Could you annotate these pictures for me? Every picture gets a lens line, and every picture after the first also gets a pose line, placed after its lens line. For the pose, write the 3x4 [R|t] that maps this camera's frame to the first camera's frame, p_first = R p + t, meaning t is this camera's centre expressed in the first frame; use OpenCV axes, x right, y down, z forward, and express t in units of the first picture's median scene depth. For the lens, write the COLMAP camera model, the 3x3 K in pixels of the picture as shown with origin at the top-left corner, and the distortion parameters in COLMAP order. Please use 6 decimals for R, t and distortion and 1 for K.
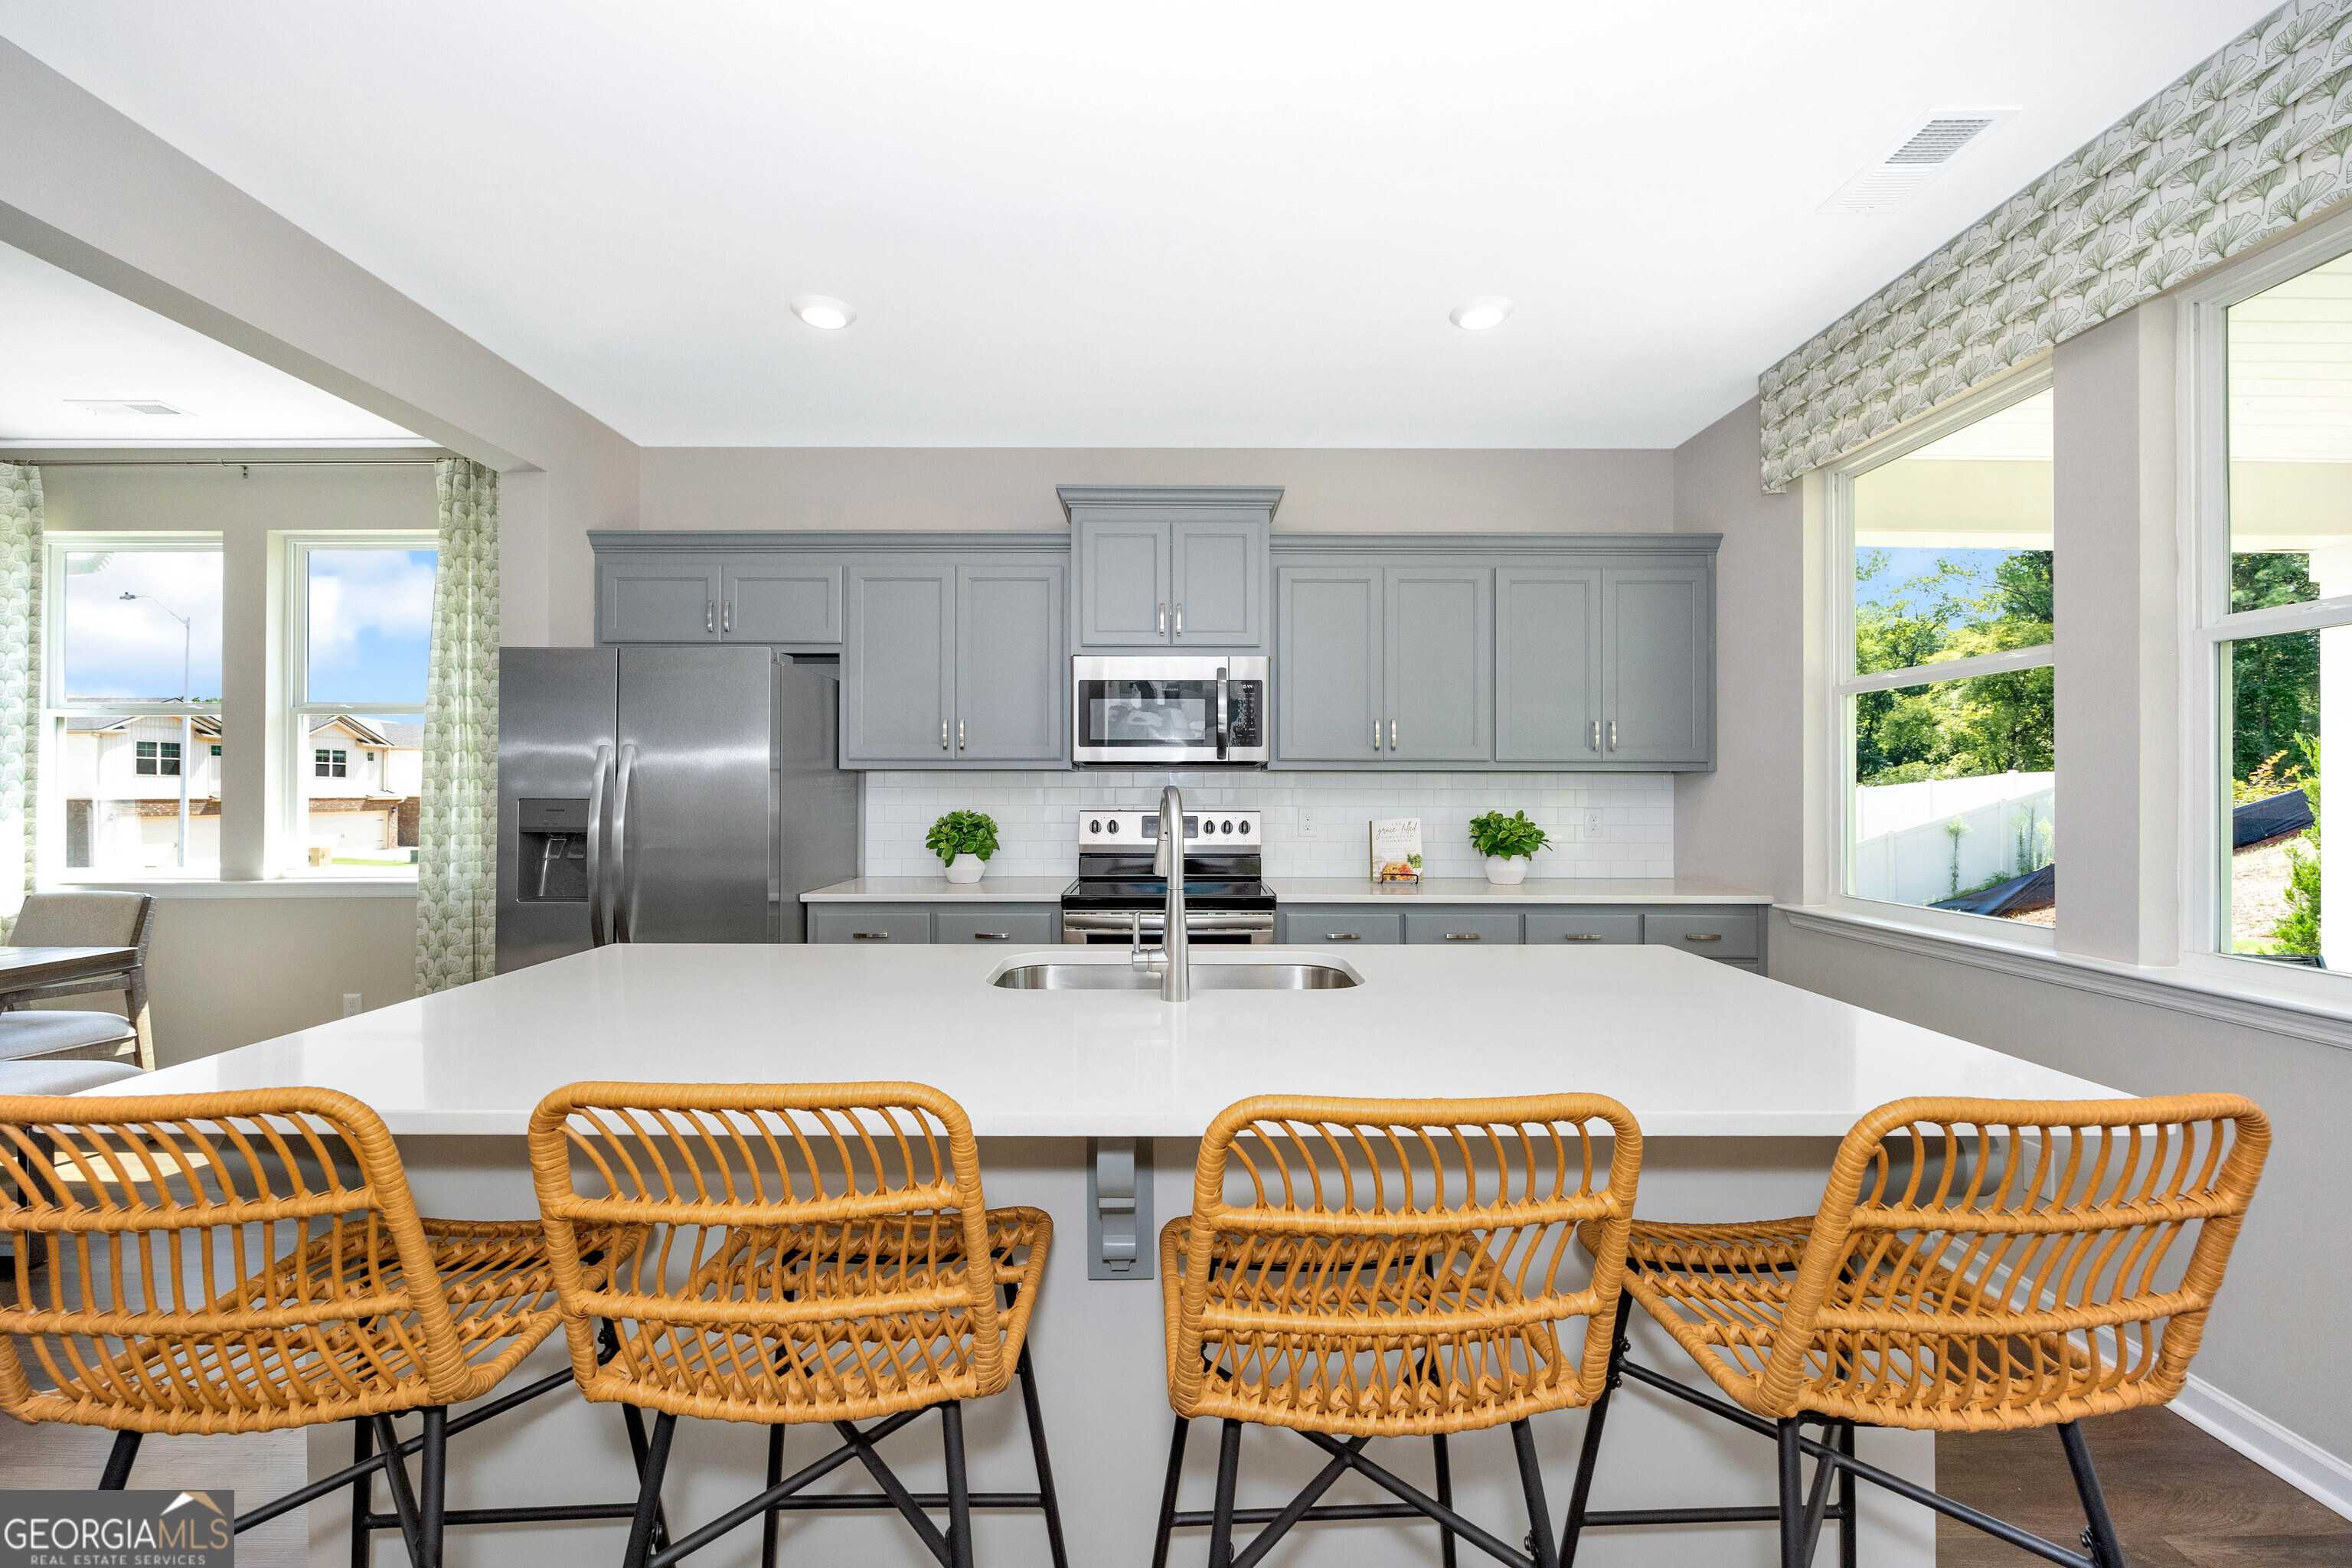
lens RADIAL K [[933.1, 0, 1184.1], [0, 933.1, 791.1], [0, 0, 1]] dist [-0.001617, -0.000096]
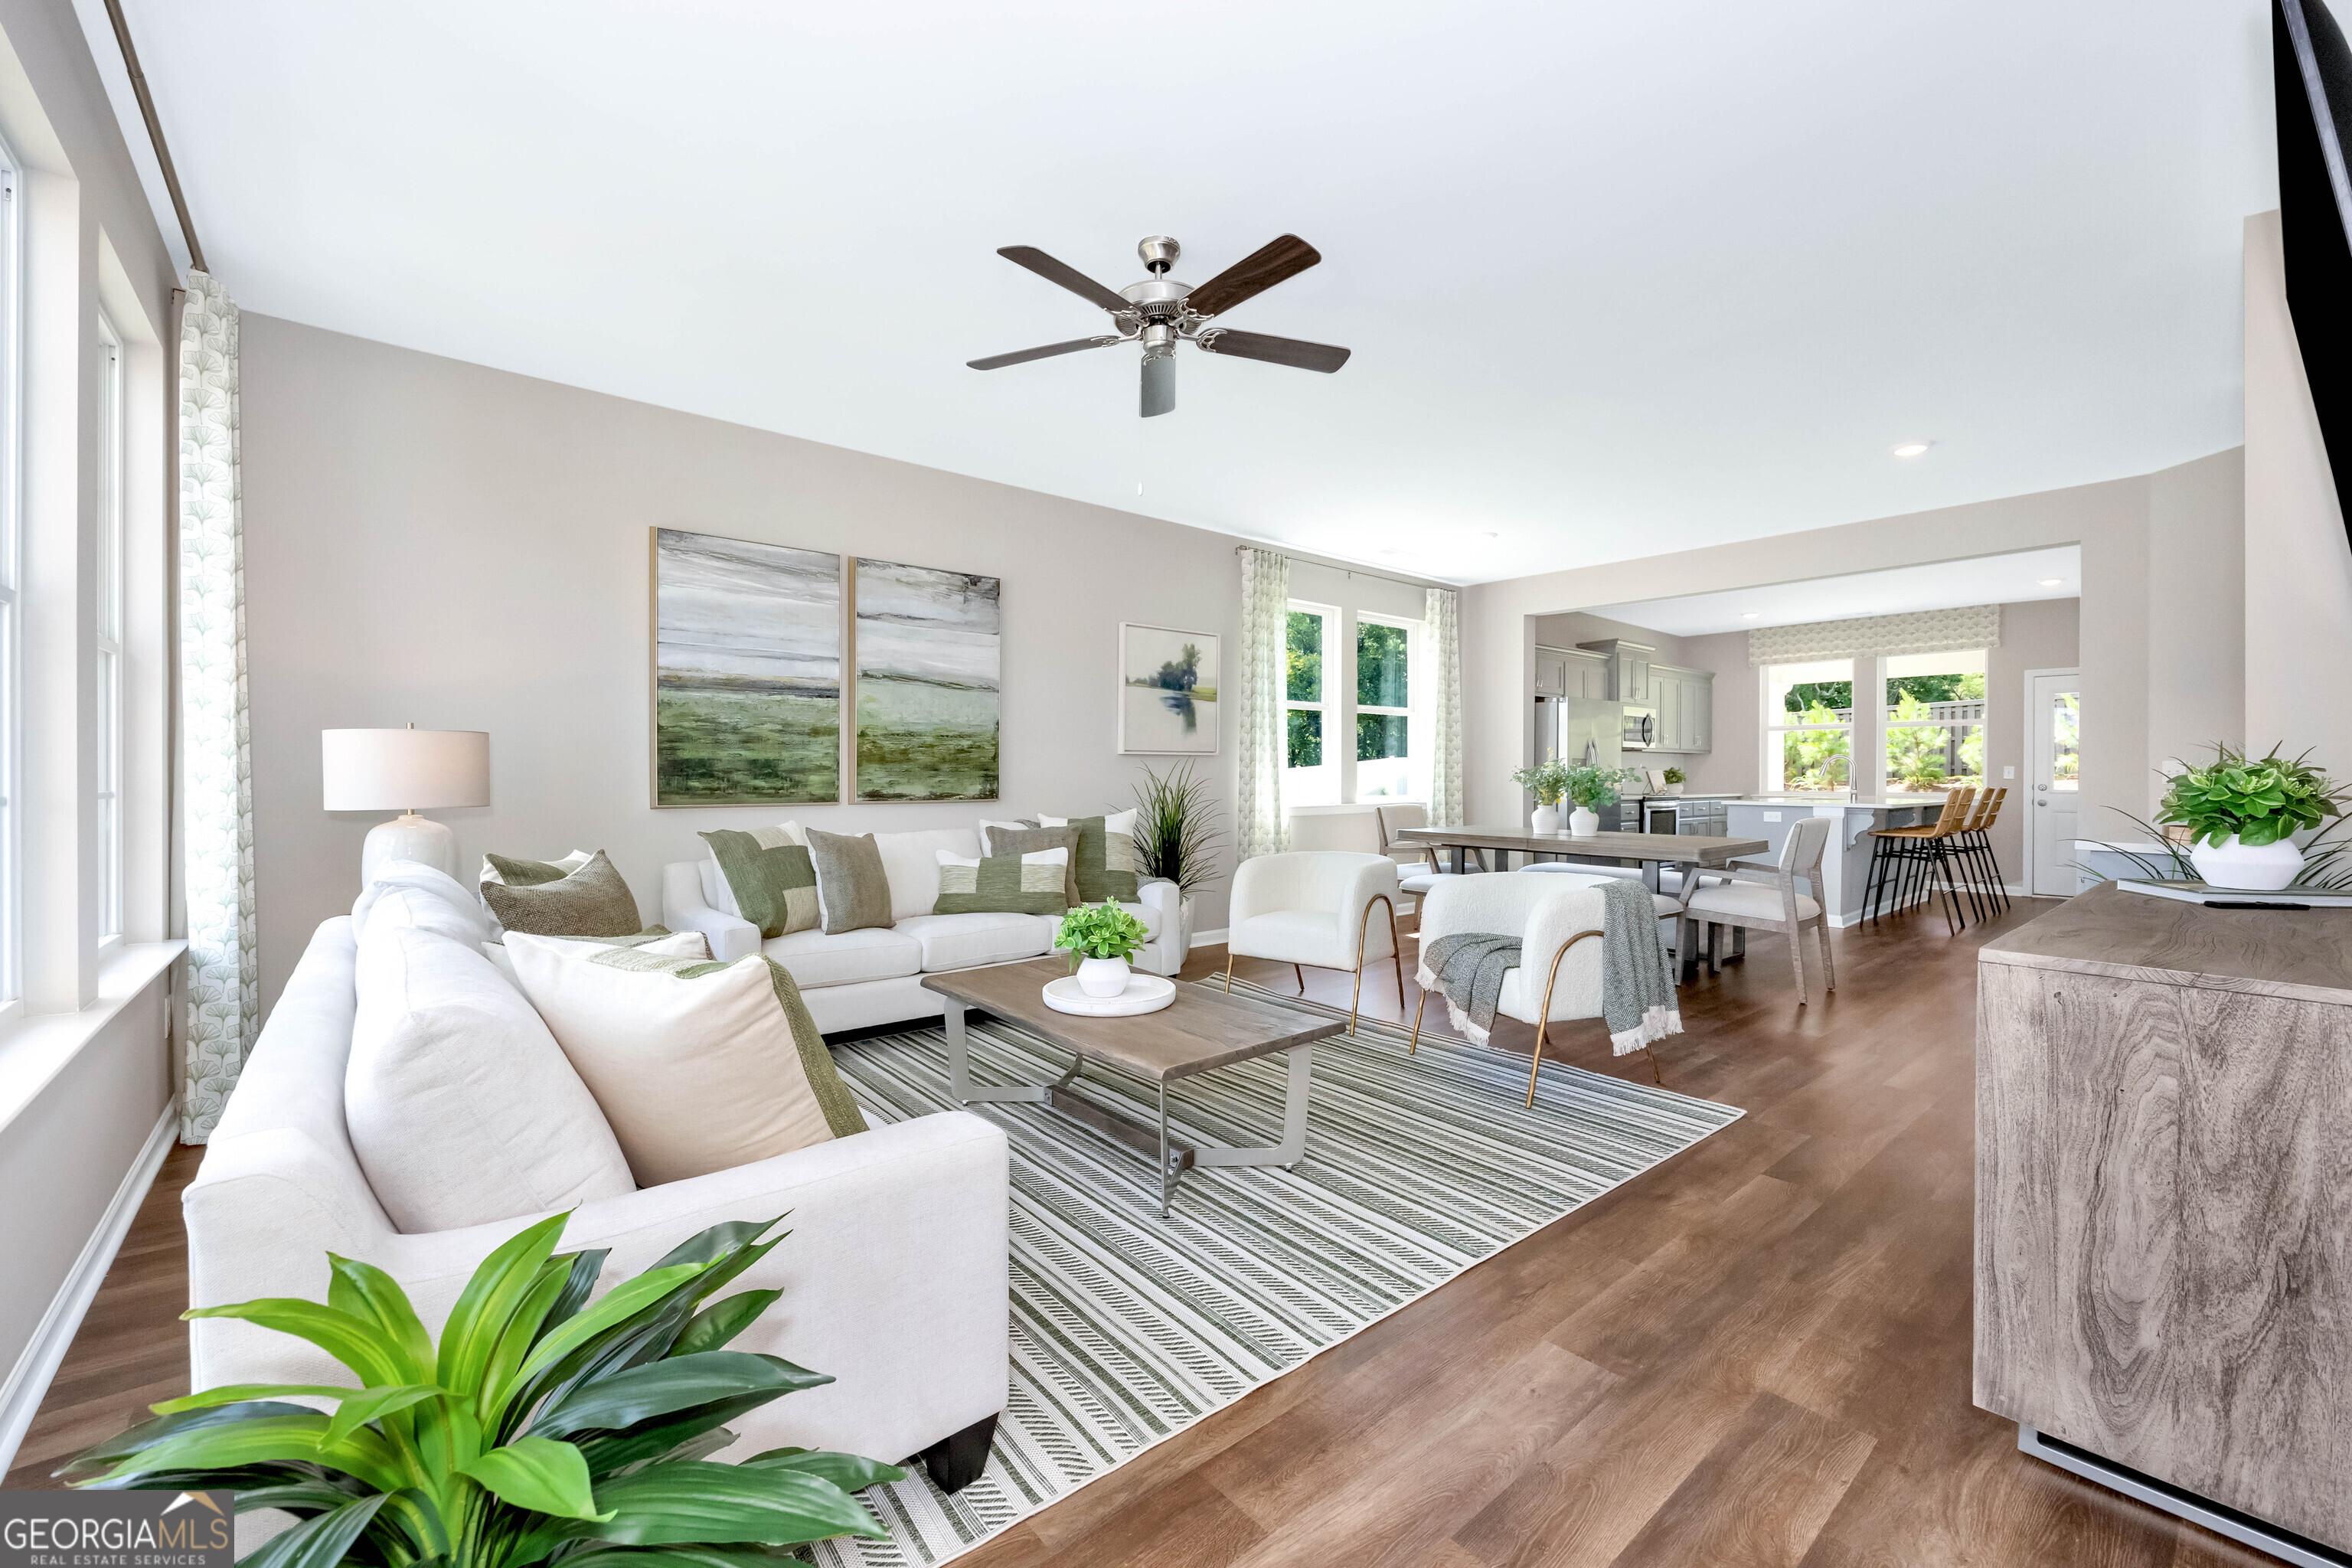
lens RADIAL K [[933.1, 0, 1195.1], [0, 933.1, 771.5], [0, 0, 1]] dist [-0.001617, -0.000096]
pose [[0.773228, -0.001462, 0.634126, -2.546918], [-0.003508, 0.999972, 0.006583, 0.021416], [-0.634118, -0.007315, 0.773202, -0.239307]]
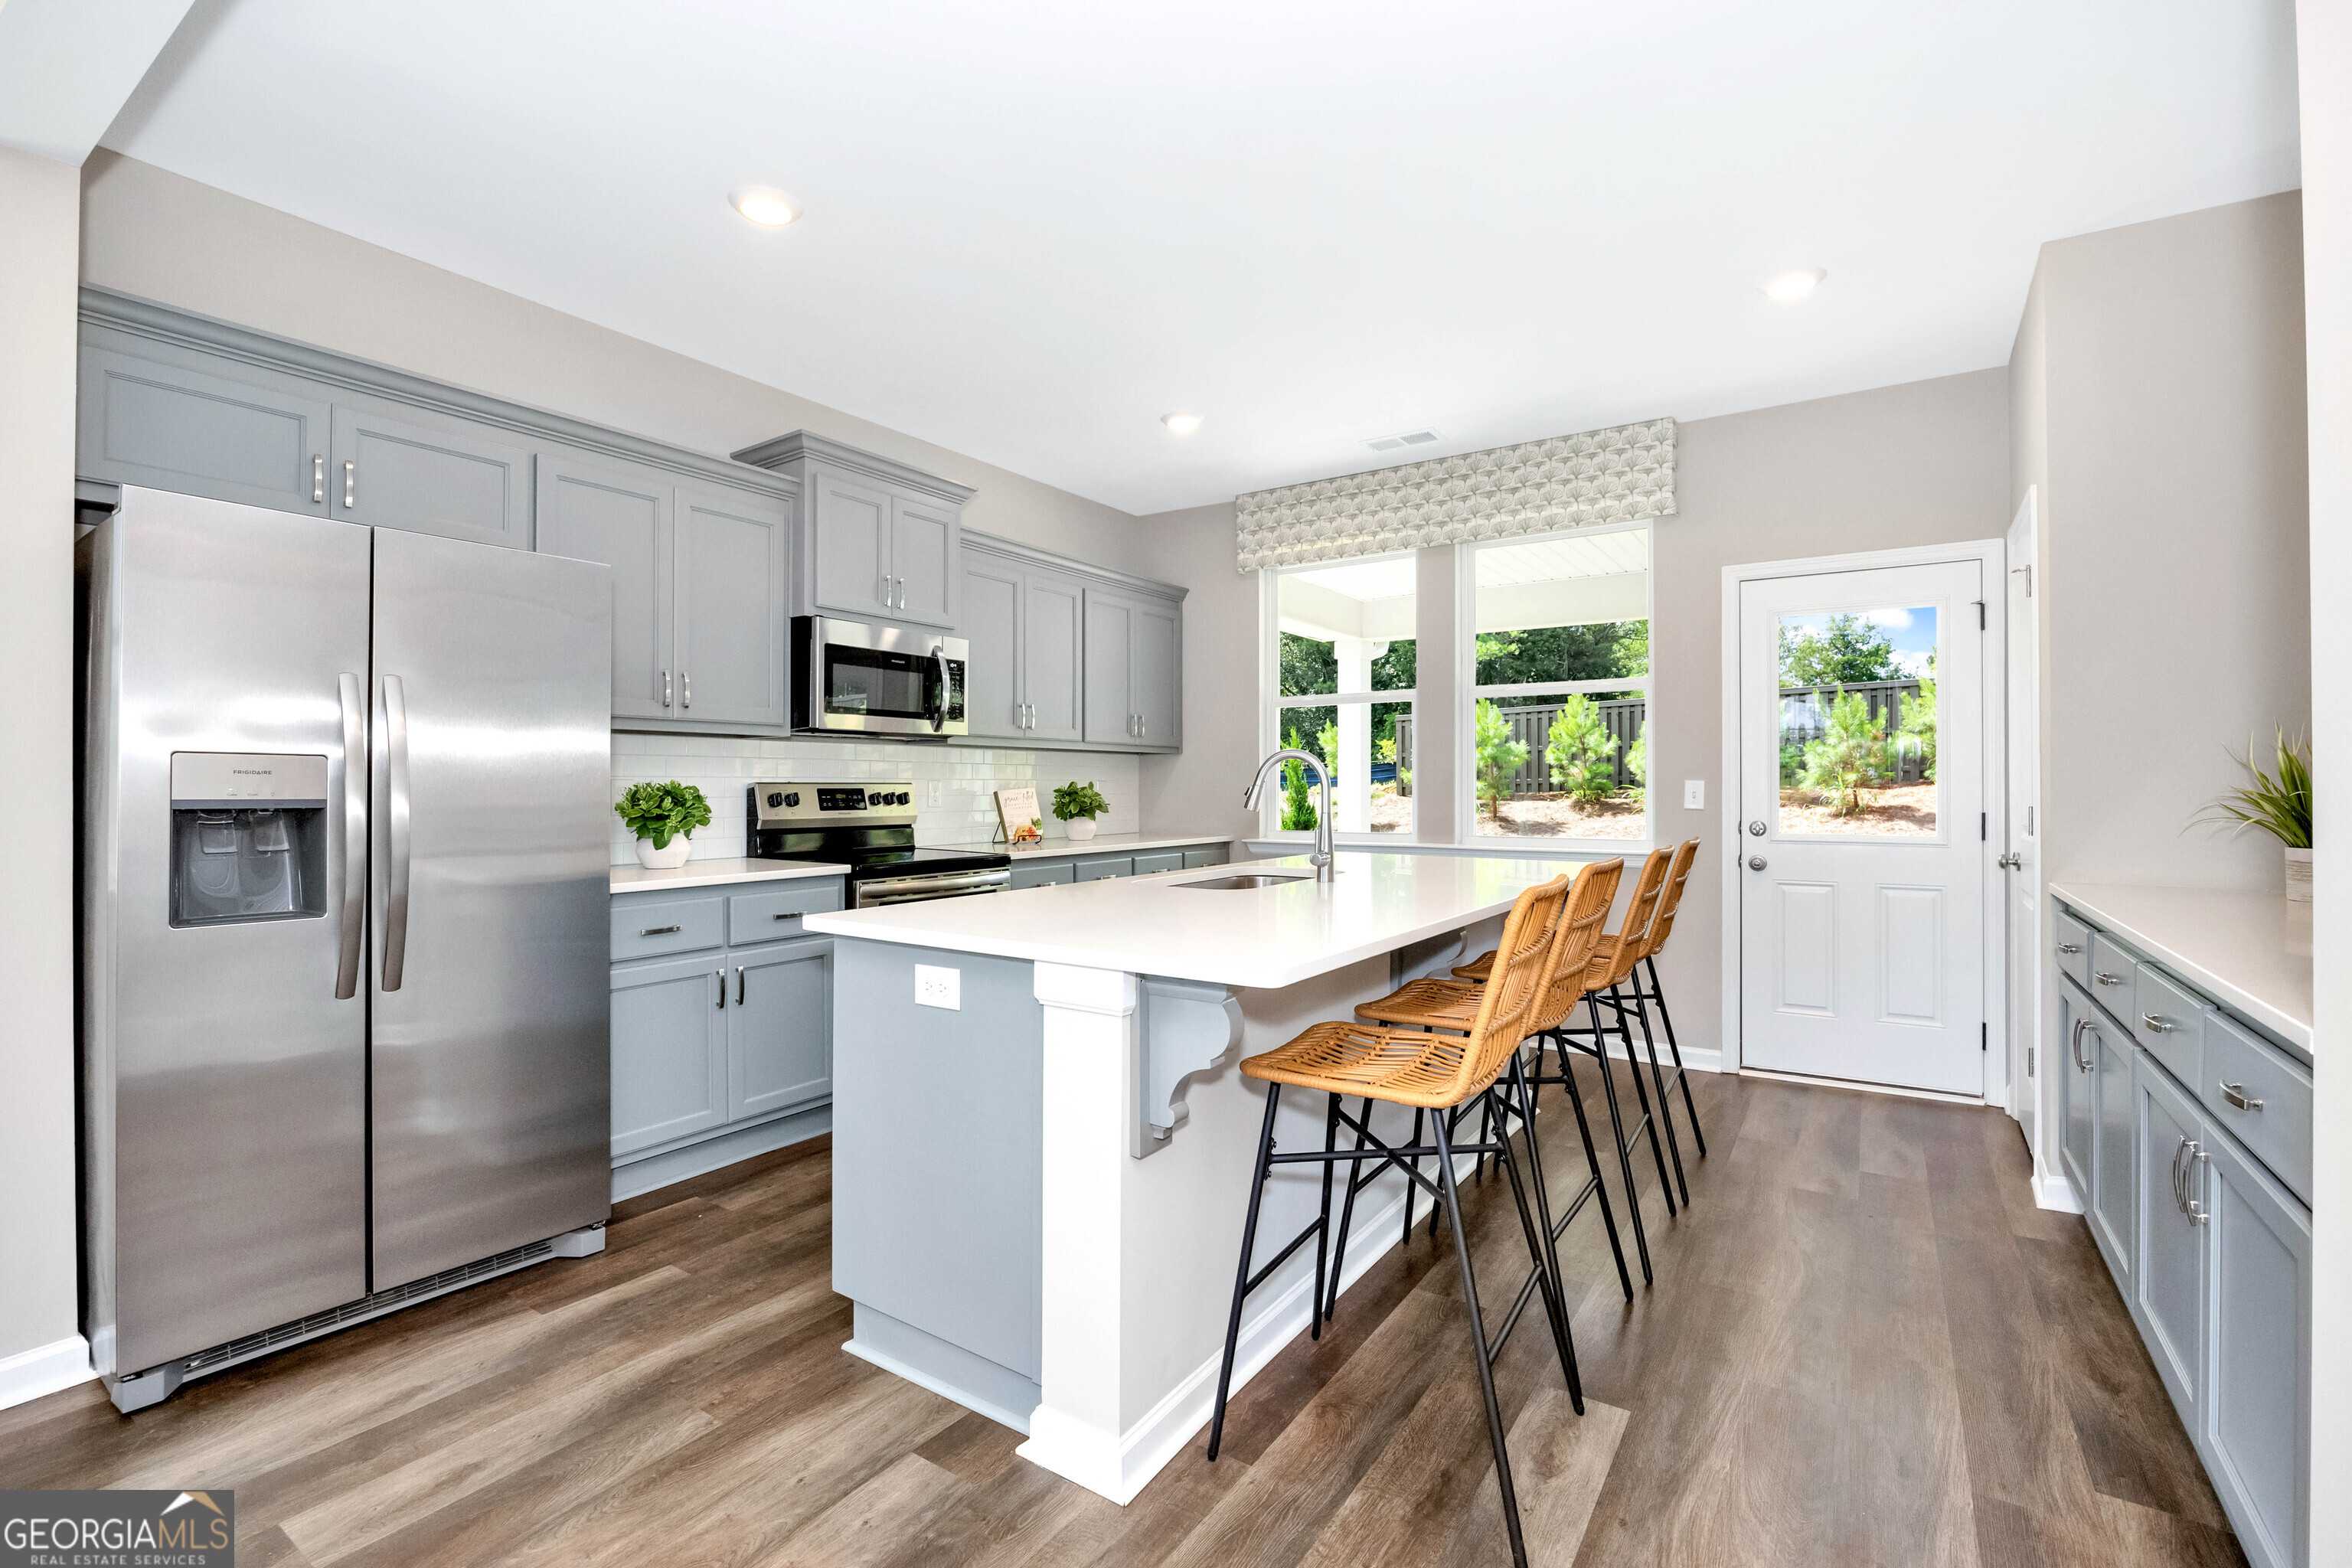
lens RADIAL K [[1043.1, 0, 1177.0], [0, 1043.1, 781.4], [0, 0, 1]] dist [-0.024005, -0.000026]
pose [[0.573213, -0.001748, 0.819405, -0.743417], [-0.004170, 0.999979, 0.005050, 0.013517], [-0.819396, -0.006312, 0.573193, 0.087856]]
